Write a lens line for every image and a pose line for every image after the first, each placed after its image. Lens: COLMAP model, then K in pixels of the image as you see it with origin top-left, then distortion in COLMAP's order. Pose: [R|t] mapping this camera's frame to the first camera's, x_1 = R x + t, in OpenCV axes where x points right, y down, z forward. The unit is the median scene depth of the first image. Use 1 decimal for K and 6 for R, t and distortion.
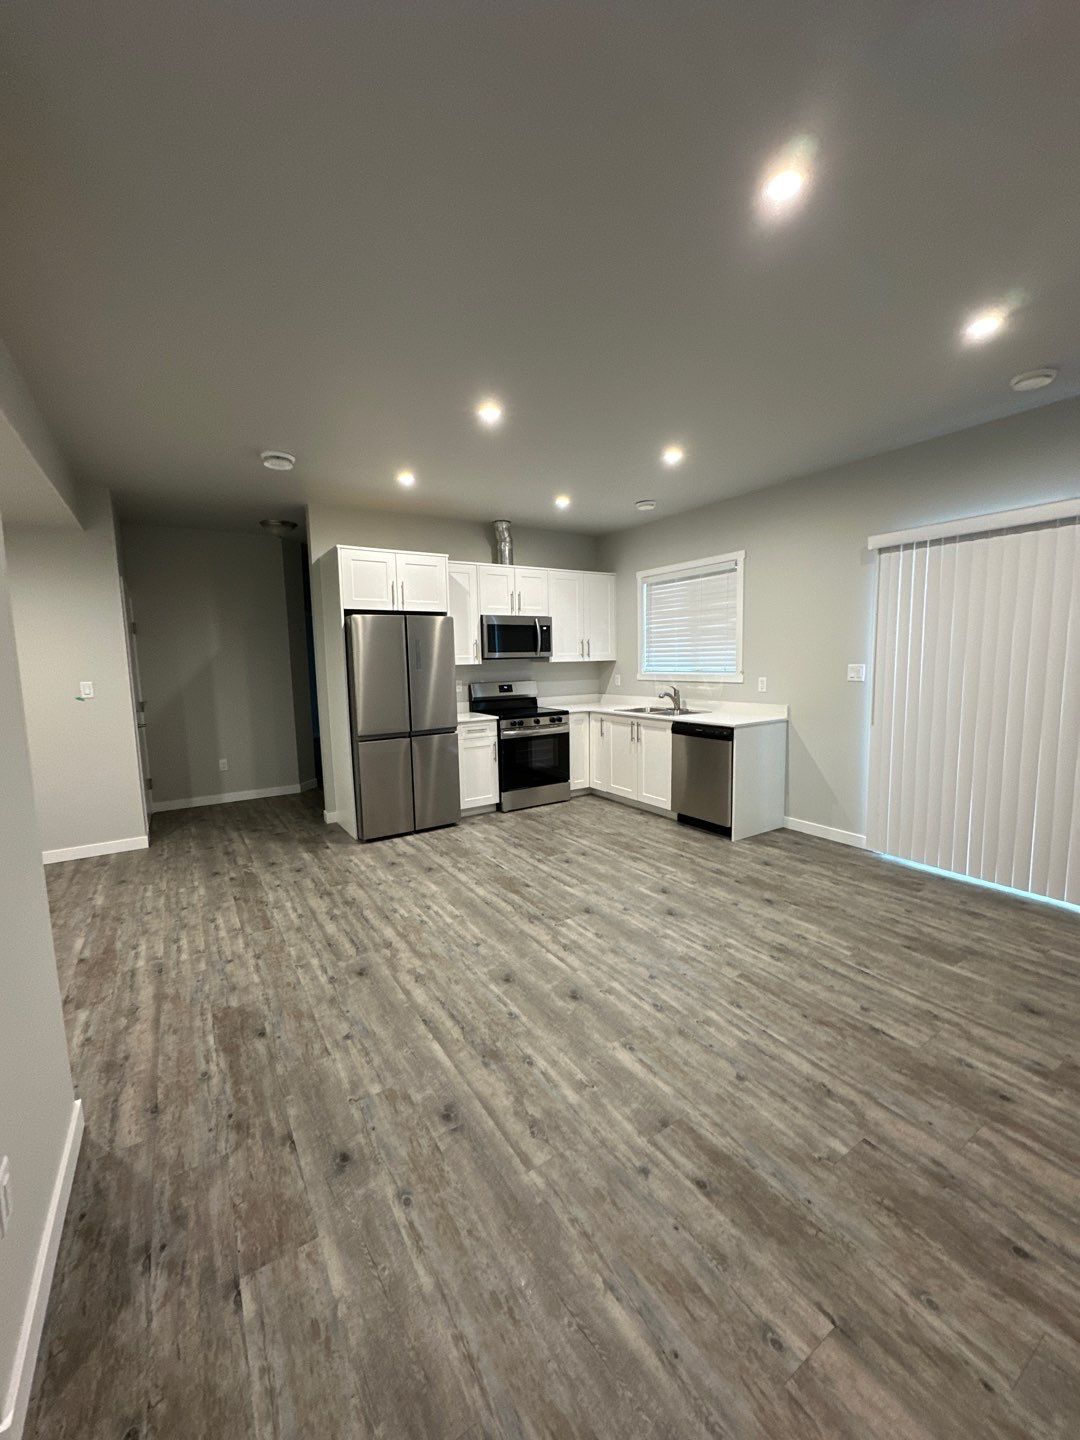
lens RADIAL K [[571.7, 0, 542.1], [0, 571.7, 720.6], [0, 0, 1]] dist [-0.001303, 0.000181]
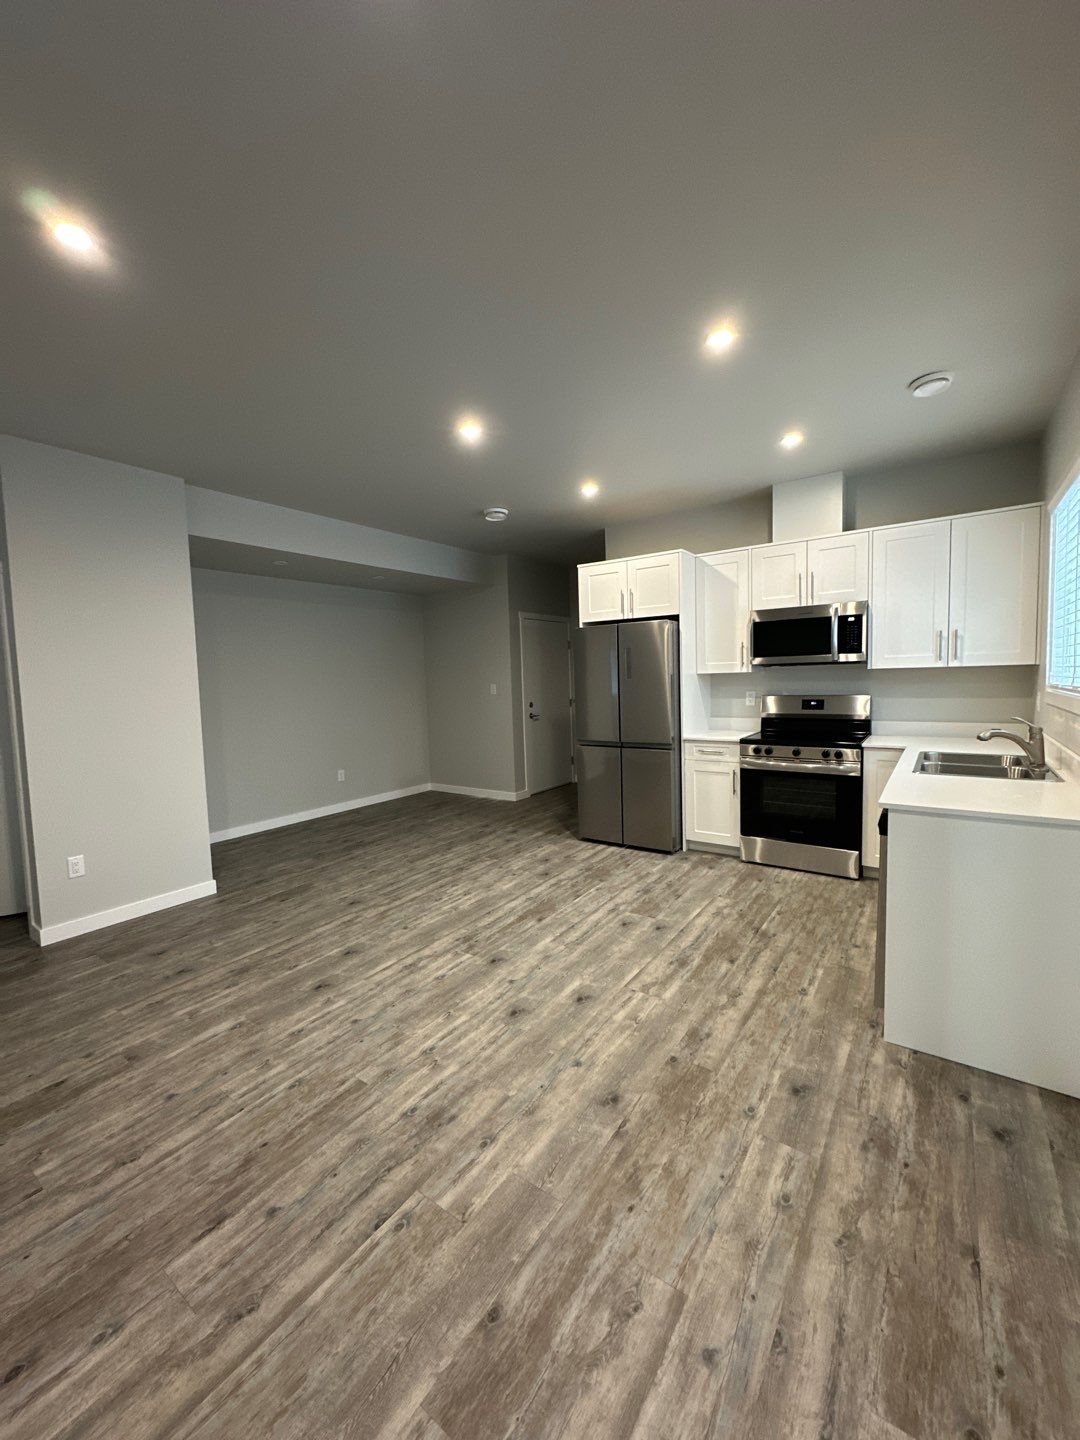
lens RADIAL K [[571.7, 0, 542.1], [0, 571.7, 720.6], [0, 0, 1]] dist [-0.001303, 0.000181]
pose [[0.371168, 0.081571, -0.924976, 1.105512], [-0.080189, 0.995228, 0.055589, -0.108632], [0.925097, 0.053540, 0.375938, 0.896883]]
